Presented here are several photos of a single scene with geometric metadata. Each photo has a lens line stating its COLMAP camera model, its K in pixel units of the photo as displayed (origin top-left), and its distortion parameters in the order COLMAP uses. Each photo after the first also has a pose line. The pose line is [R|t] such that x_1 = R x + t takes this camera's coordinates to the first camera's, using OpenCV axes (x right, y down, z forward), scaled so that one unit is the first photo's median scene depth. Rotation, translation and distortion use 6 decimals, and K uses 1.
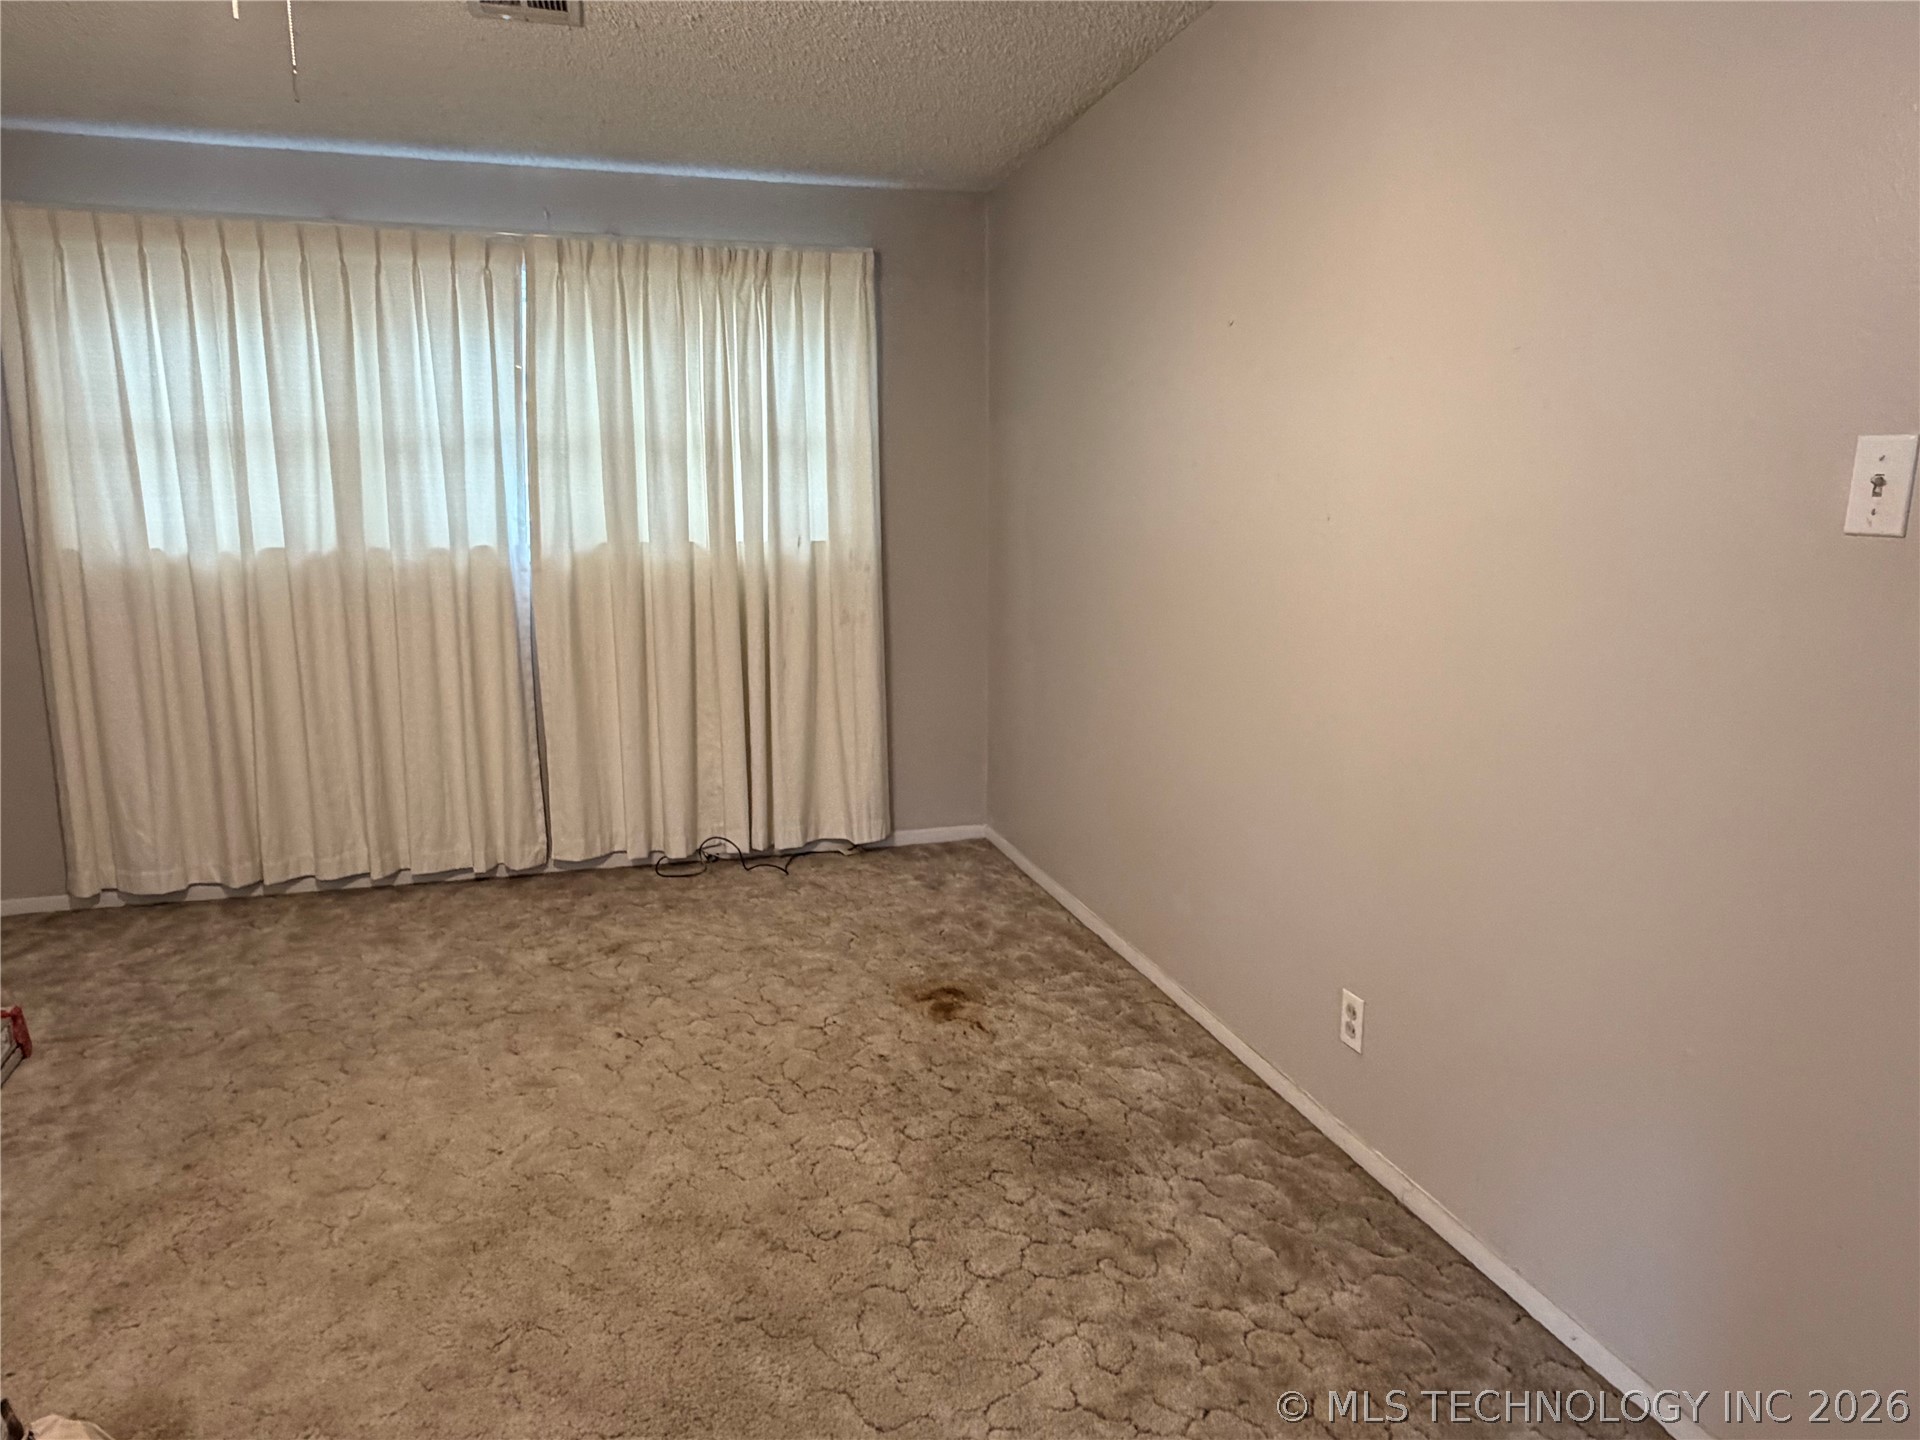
lens RADIAL K [[1209.5, 0, 957.7], [0, 1209.5, 705.0], [0, 0, 1]] dist [-0.007094, -0.001983]
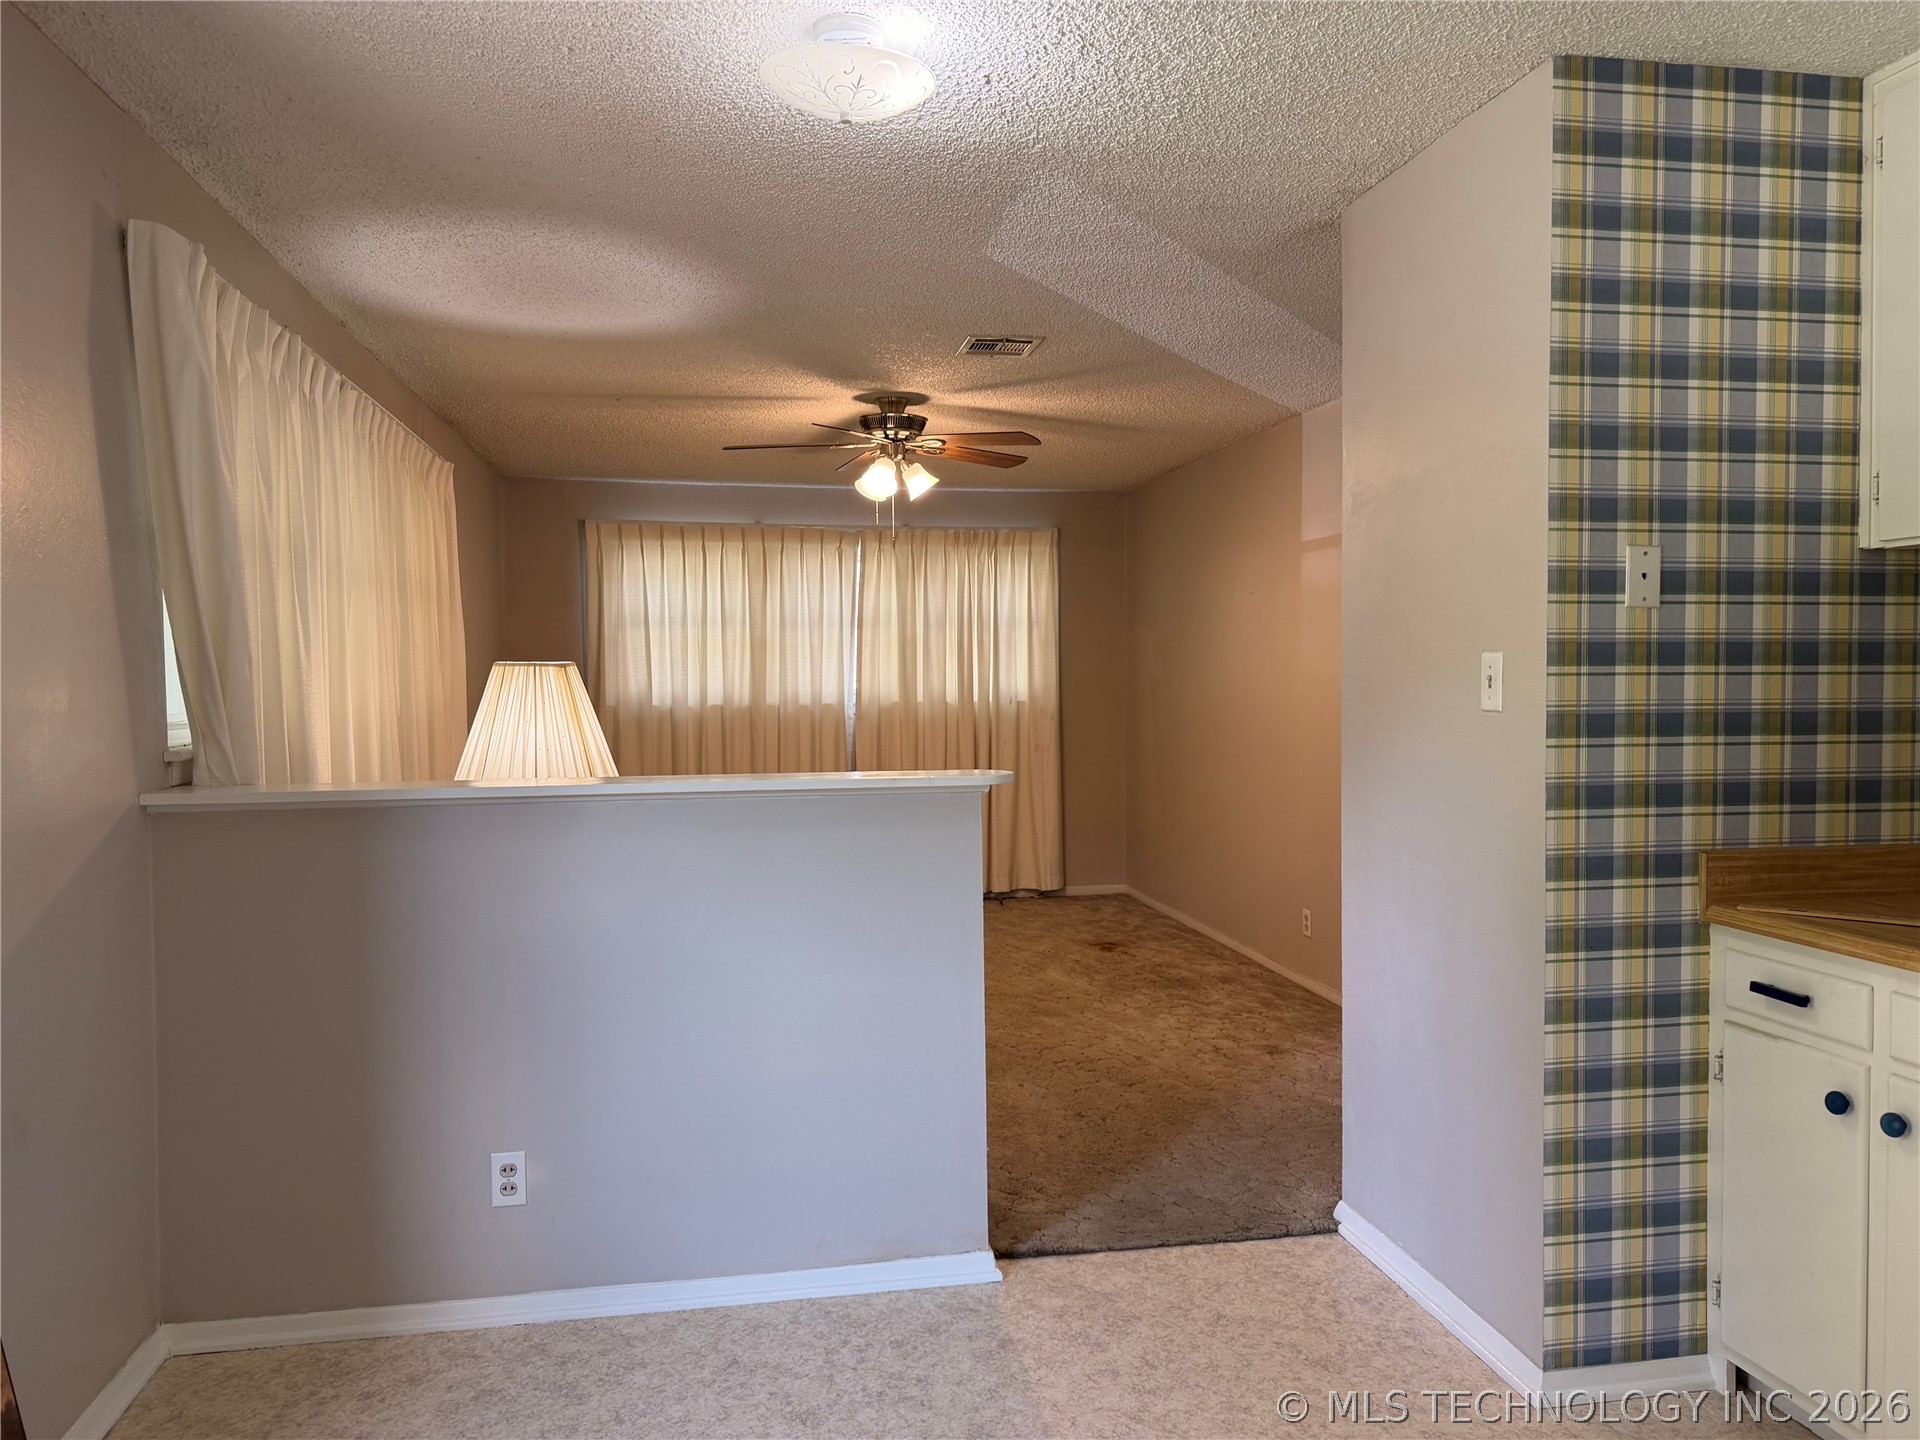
lens RADIAL K [[1350.3, 0, 966.4], [0, 1350.3, 722.6], [0, 0, 1]] dist [0.062711, -0.071834]
pose [[0.996552, -0.005849, -0.082769, -0.043919], [-0.003947, 0.993041, -0.117705, 0.128077], [0.082881, 0.117626, 0.989593, -0.936830]]
